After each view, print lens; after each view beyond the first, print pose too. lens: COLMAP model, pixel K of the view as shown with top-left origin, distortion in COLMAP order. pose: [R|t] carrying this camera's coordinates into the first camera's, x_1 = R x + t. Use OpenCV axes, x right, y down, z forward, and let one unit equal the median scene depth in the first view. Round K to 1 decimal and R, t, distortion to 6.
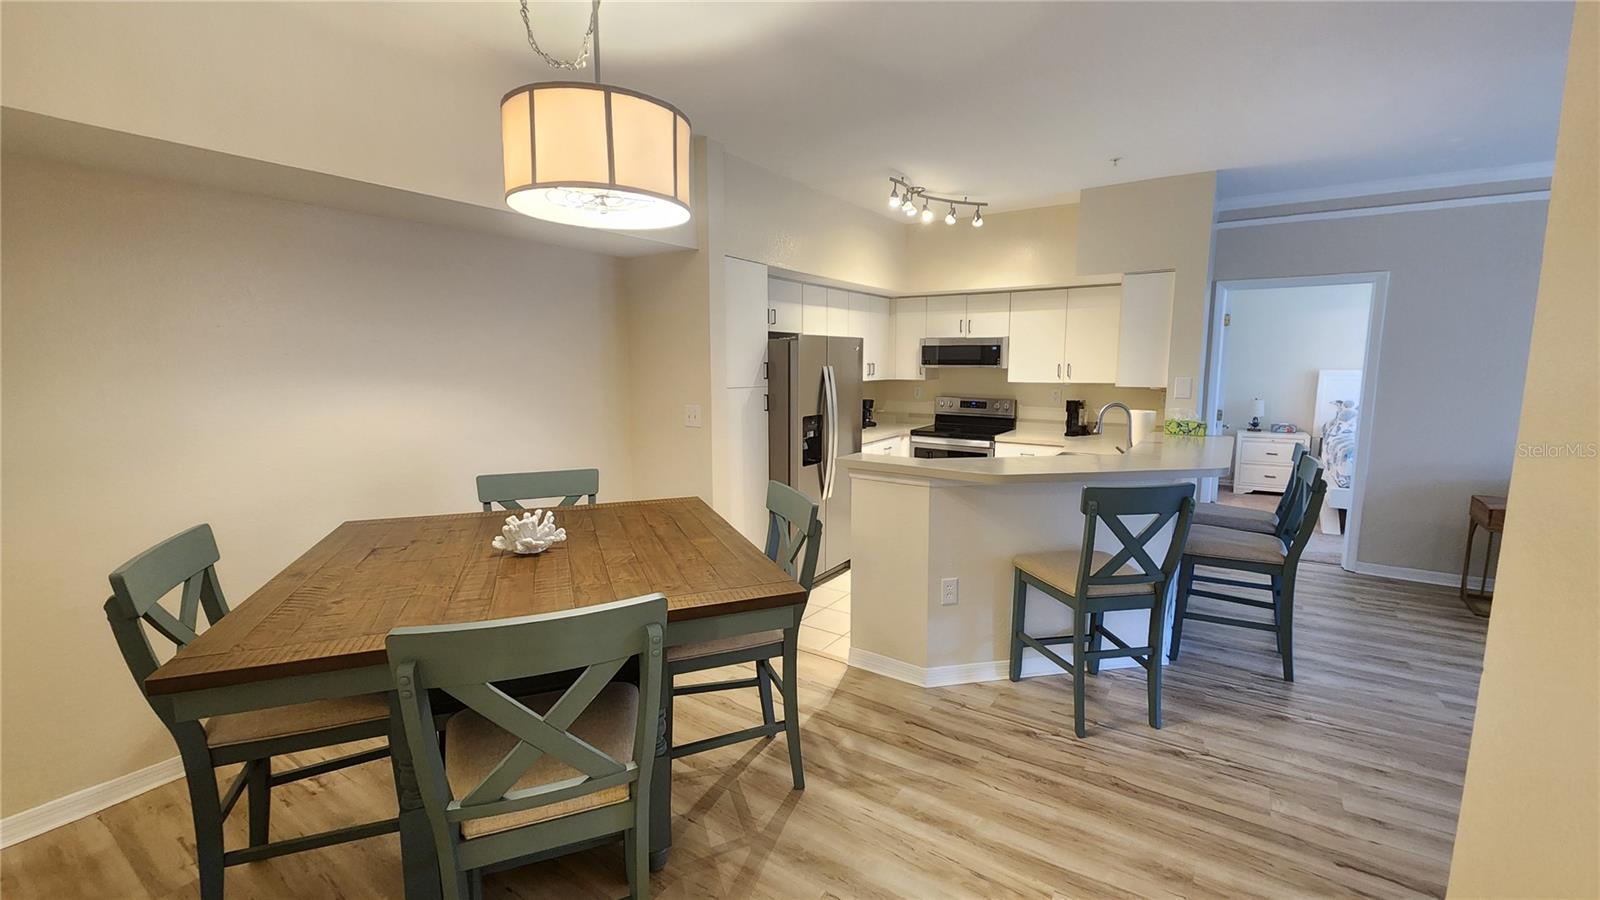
lens RADIAL K [[655.6, 0, 812.9], [0, 655.6, 446.0], [0, 0, 1]] dist [0.000100, 0.000112]
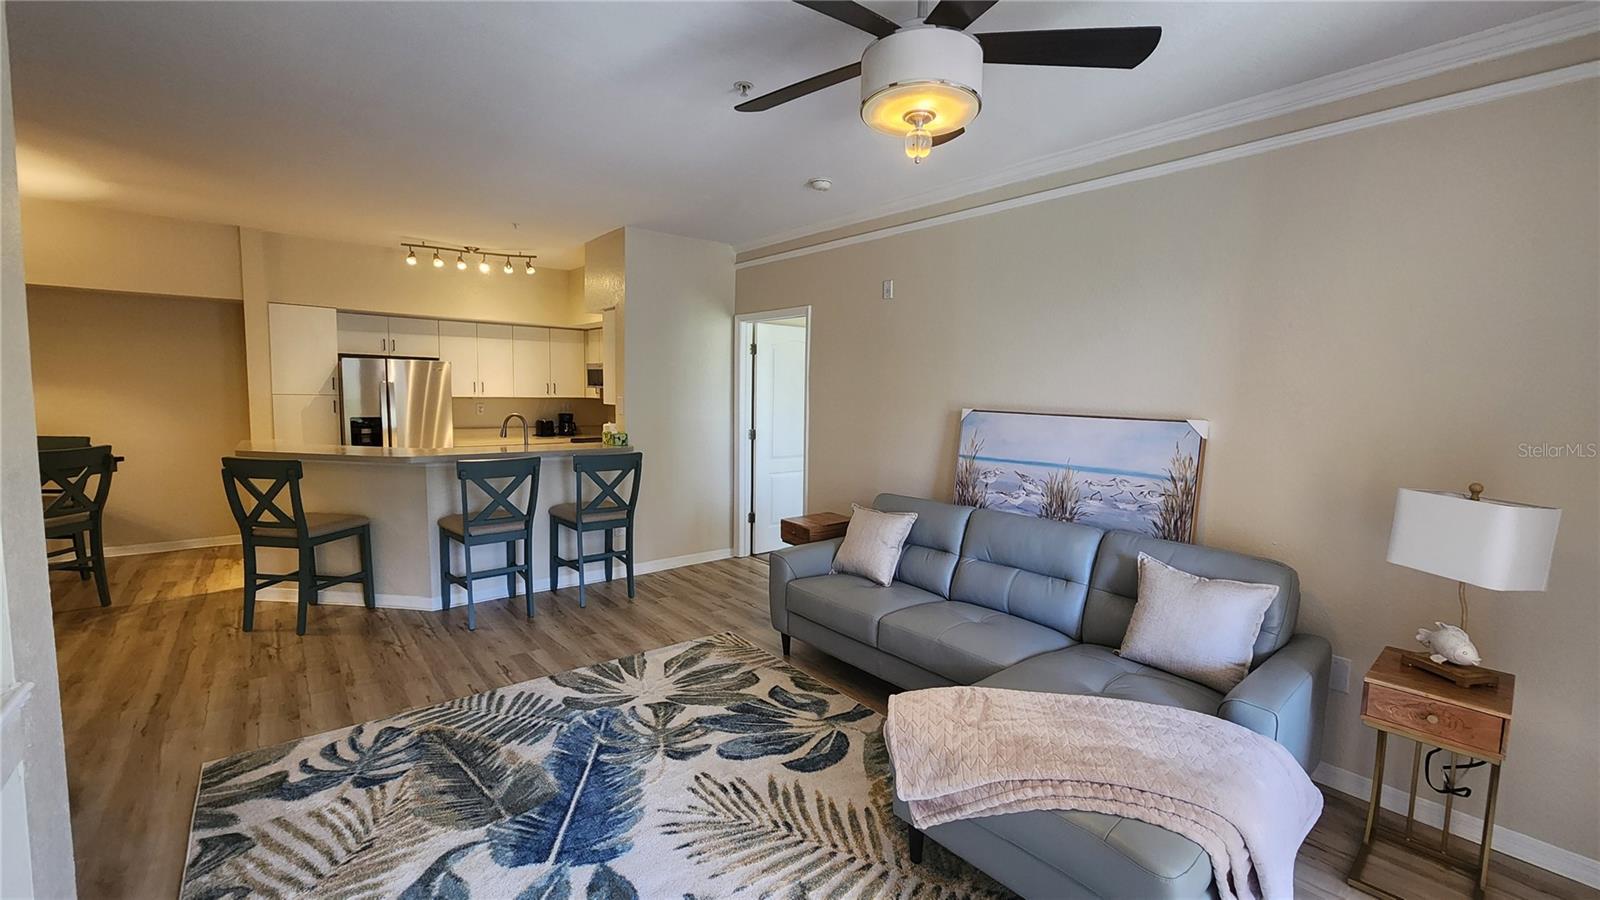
lens RADIAL K [[655.6, 0, 812.9], [0, 655.6, 446.0], [0, 0, 1]] dist [0.000100, 0.000112]
pose [[0.957680, 0.045772, -0.284172, 0.971677], [-0.058180, 0.997679, -0.035373, 0.005425], [0.281893, 0.050409, 0.958121, -0.028854]]
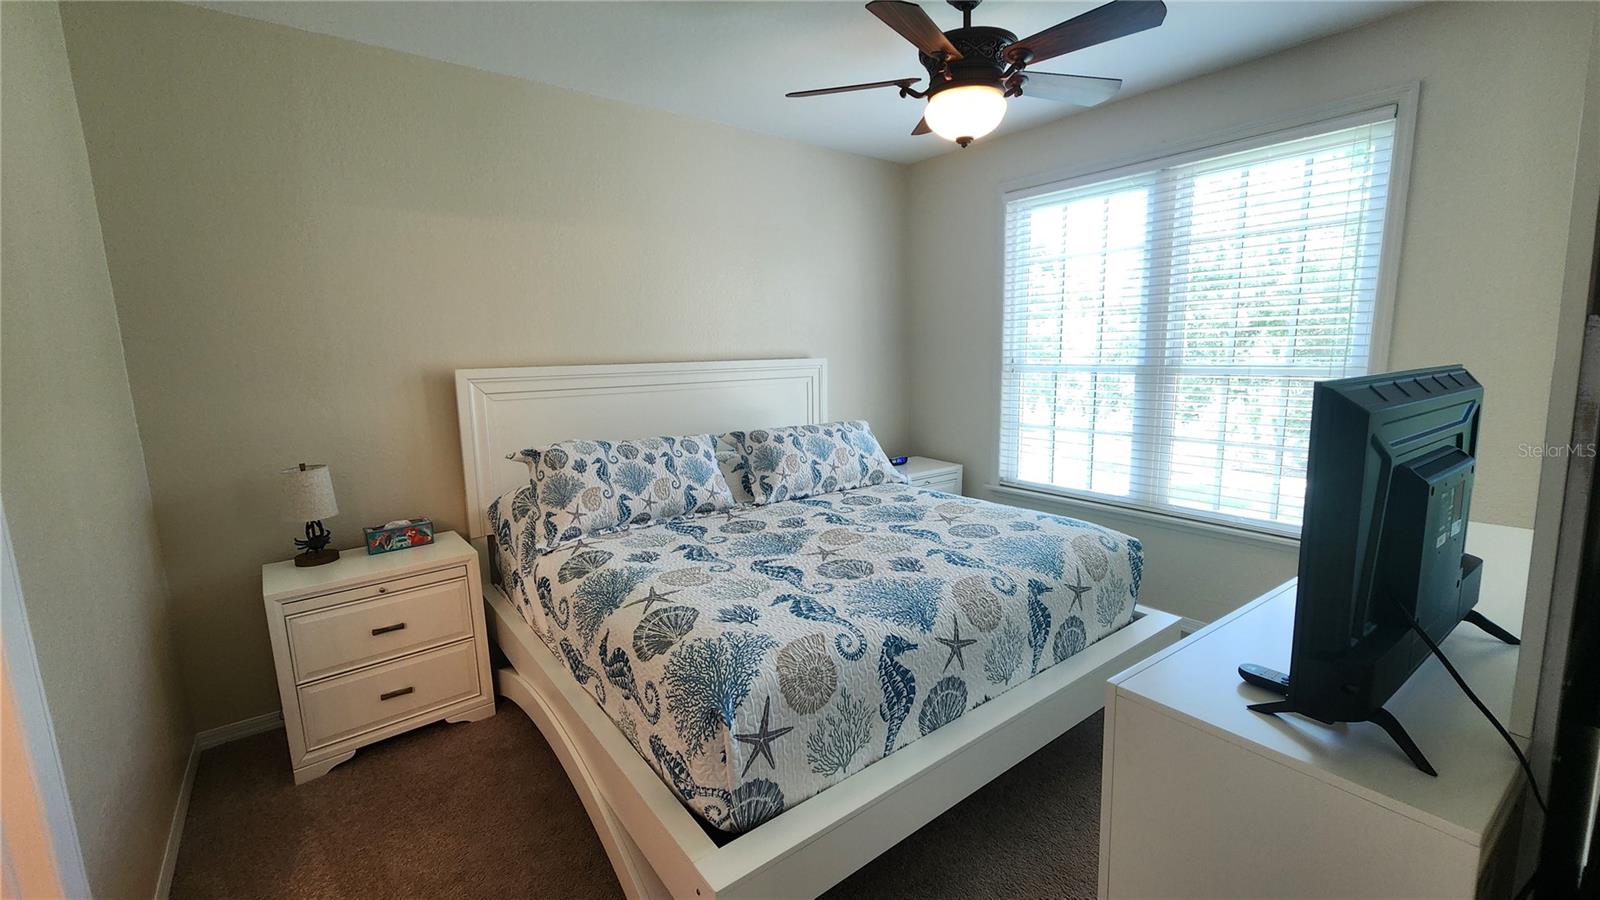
lens RADIAL K [[655.6, 0, 812.9], [0, 655.6, 446.0], [0, 0, 1]] dist [0.000100, 0.000112]
pose [[0.320453, -0.149798, 0.935345, 0.626999], [0.139549, 0.984109, 0.109798, -0.112968], [-0.936929, 0.095342, 0.336265, 0.899954]]
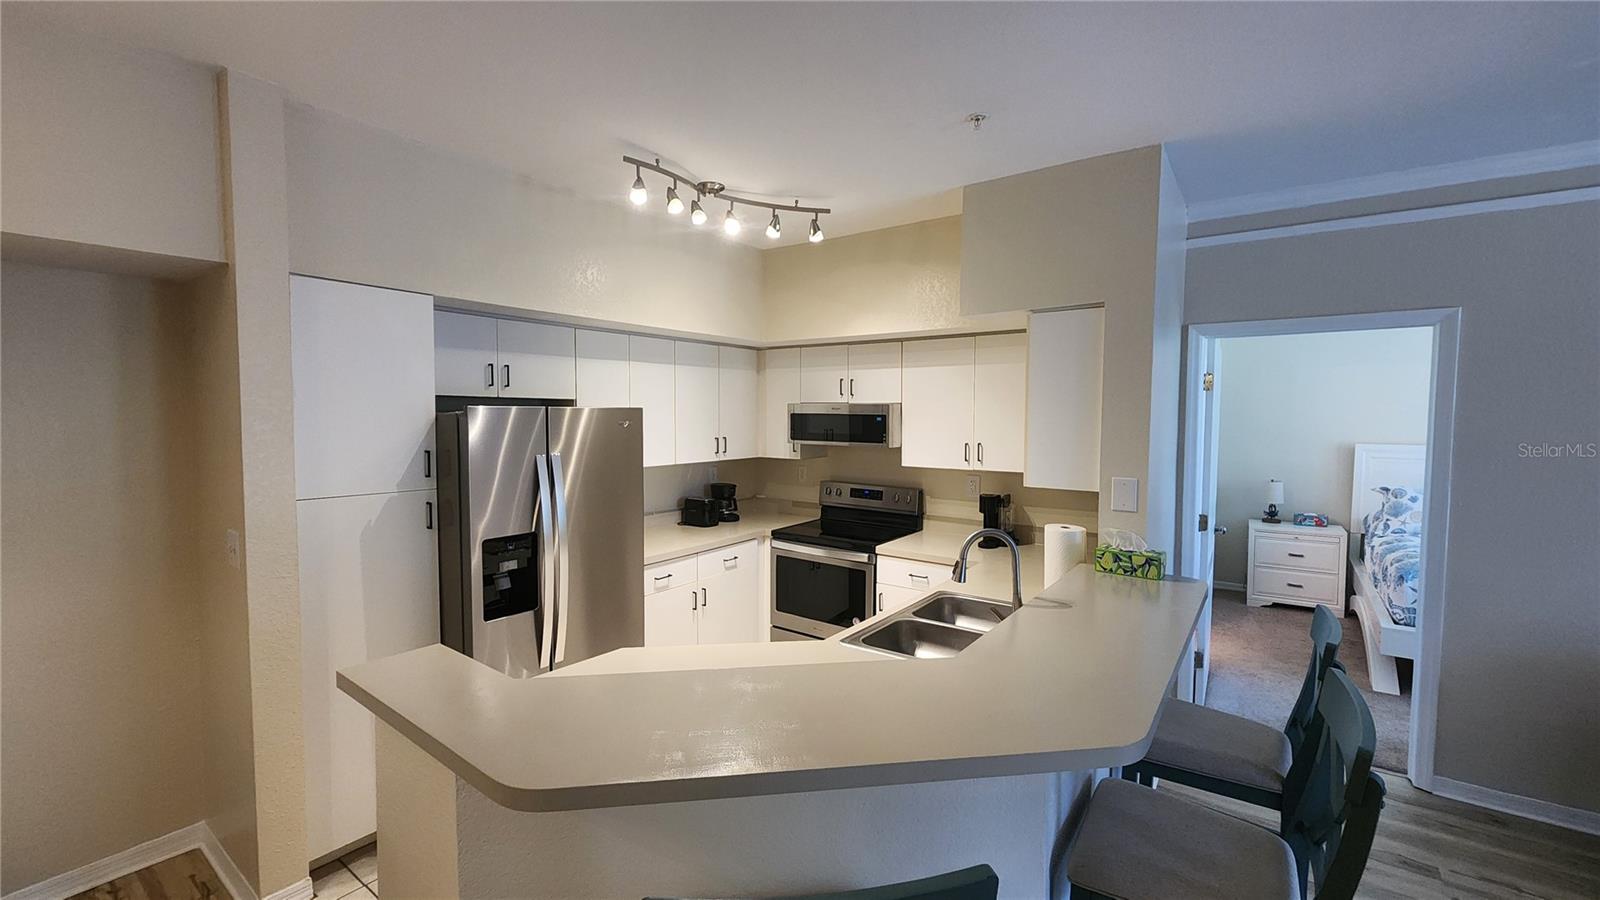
lens RADIAL K [[655.6, 0, 812.9], [0, 655.6, 446.0], [0, 0, 1]] dist [0.000100, 0.000112]
pose [[0.999267, 0.007088, -0.037626, 0.233519], [-0.009976, 0.996970, -0.077139, -0.065309], [0.036966, 0.077458, 0.996310, 0.296843]]
